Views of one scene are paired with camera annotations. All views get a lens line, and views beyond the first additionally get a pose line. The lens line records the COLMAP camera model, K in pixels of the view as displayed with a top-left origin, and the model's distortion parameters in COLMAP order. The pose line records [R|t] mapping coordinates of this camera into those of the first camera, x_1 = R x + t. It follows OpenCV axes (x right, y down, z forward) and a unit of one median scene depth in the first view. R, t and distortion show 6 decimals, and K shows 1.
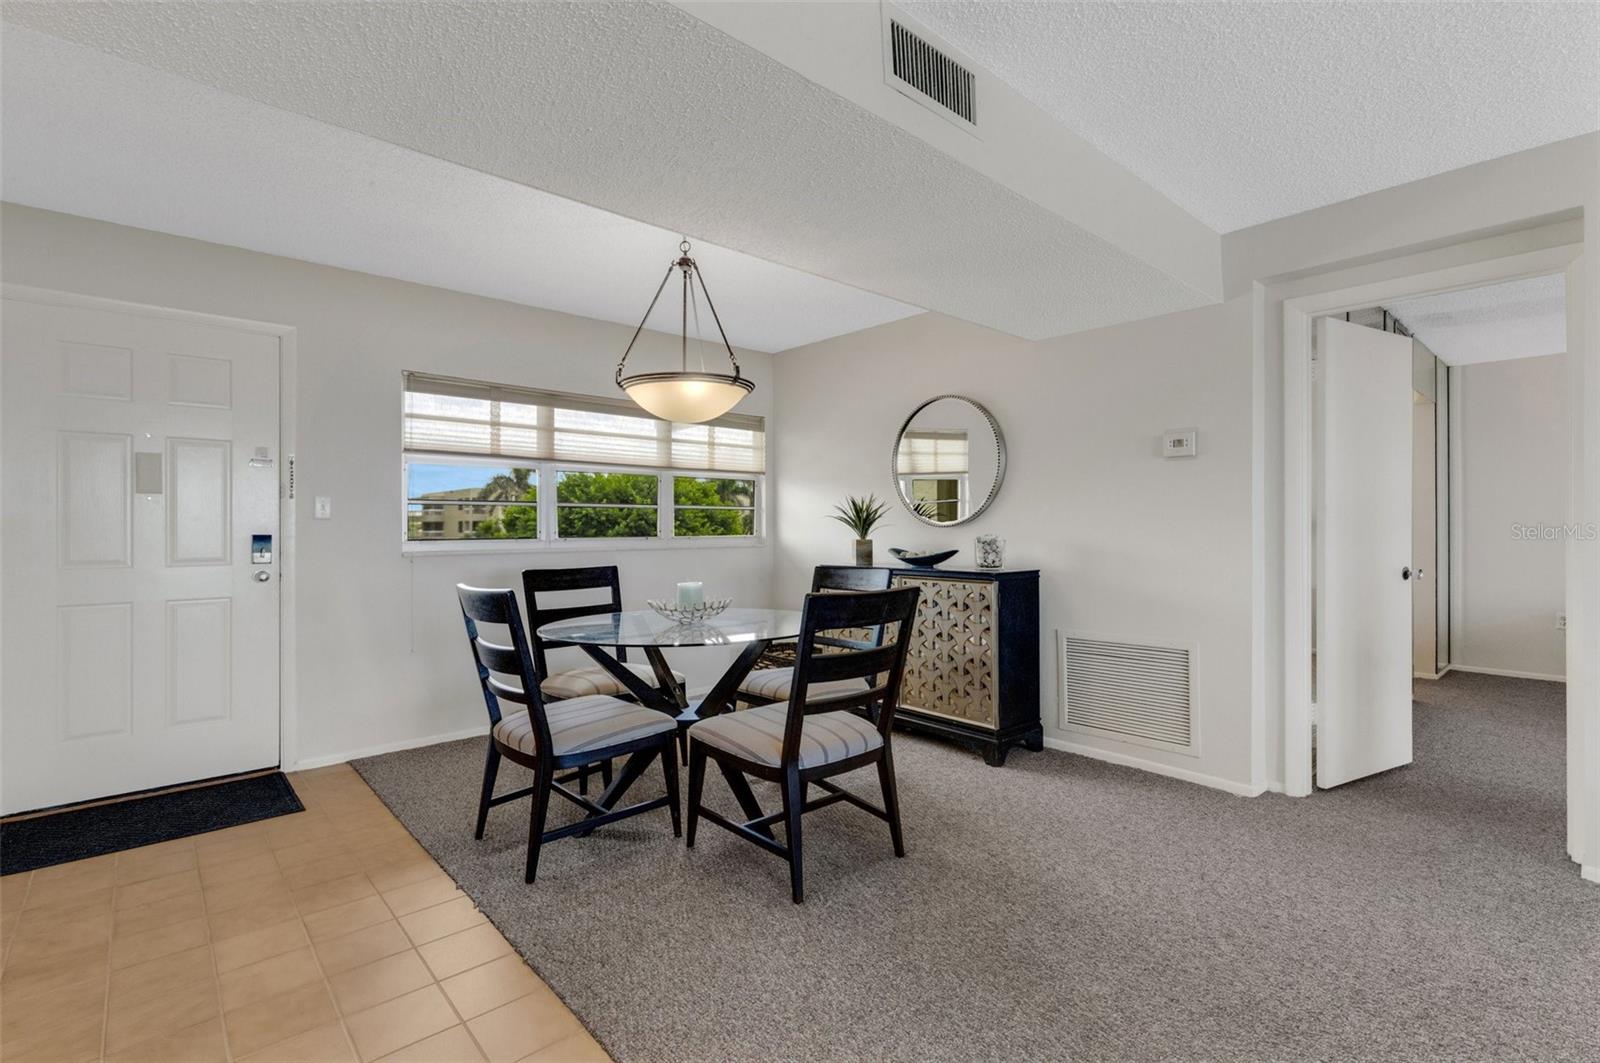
lens RADIAL K [[733.8, 0, 800.0], [0, 733.8, 531.5], [0, 0, 1]] dist [-0.000308, -0.000342]
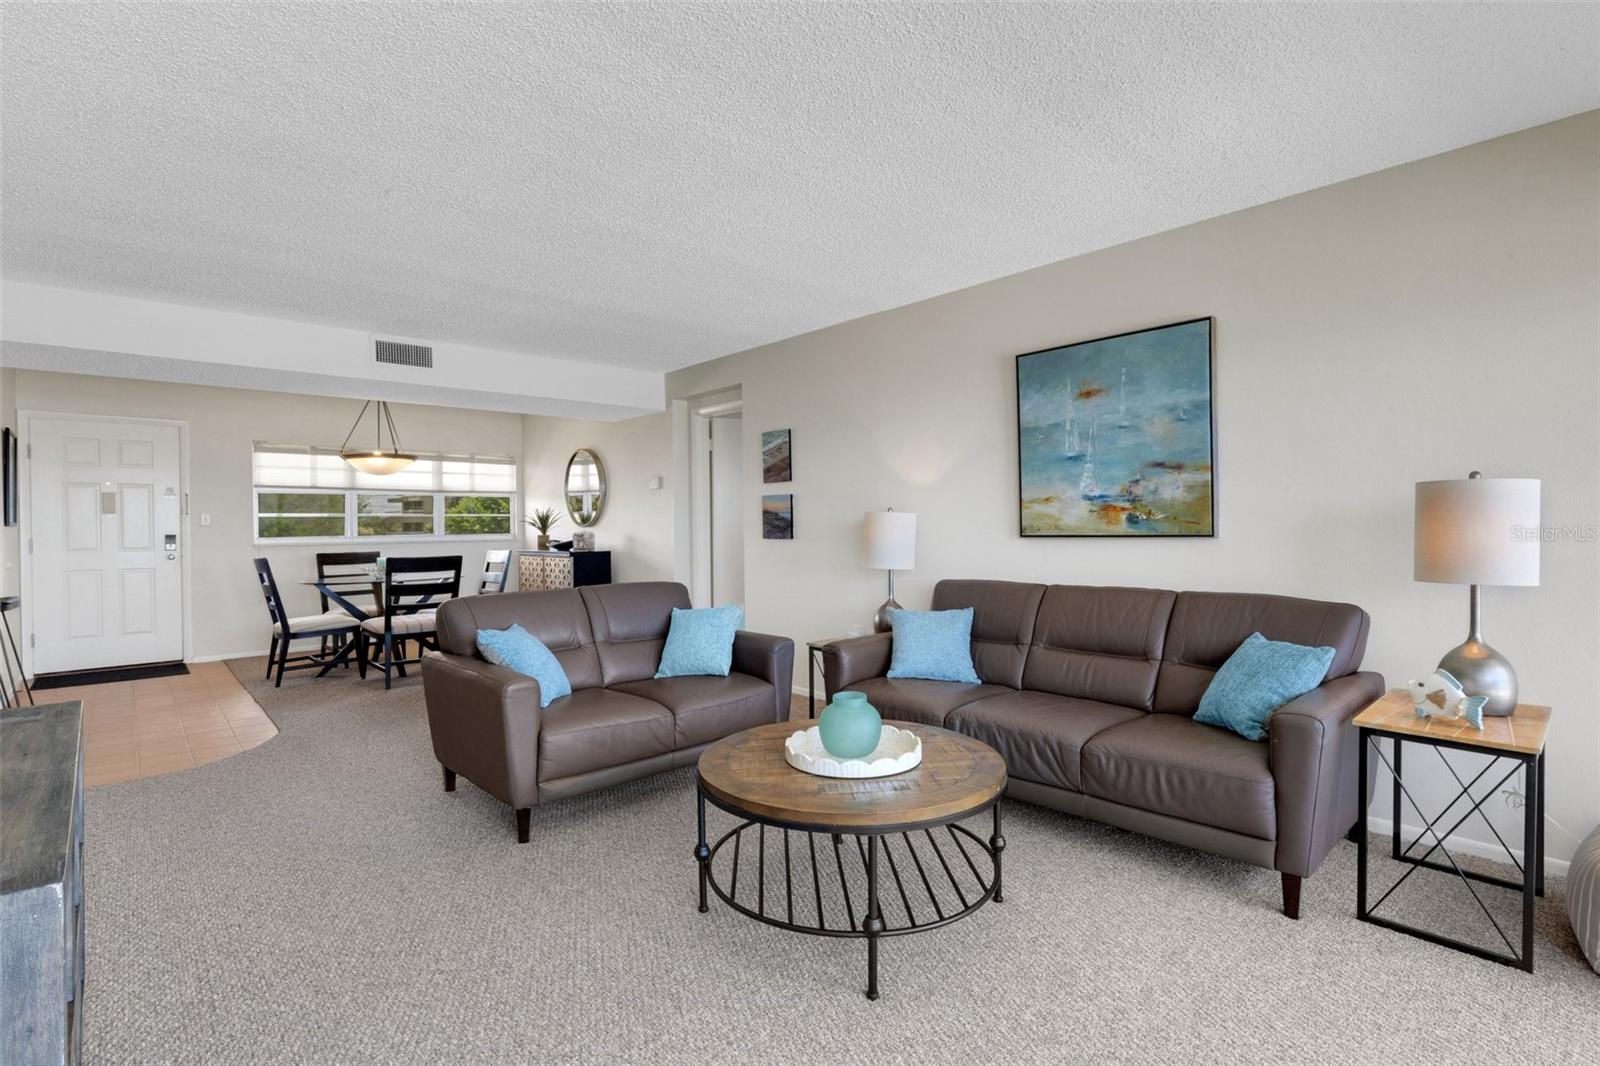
lens RADIAL K [[754.9, 0, 816.2], [0, 754.9, 530.4], [0, 0, 1]] dist [-0.000128, -0.006438]
pose [[0.999840, -0.011043, 0.014083, 0.837978], [0.010987, 0.999931, 0.004039, 0.003636], [-0.014126, -0.003884, 0.999893, -0.888370]]
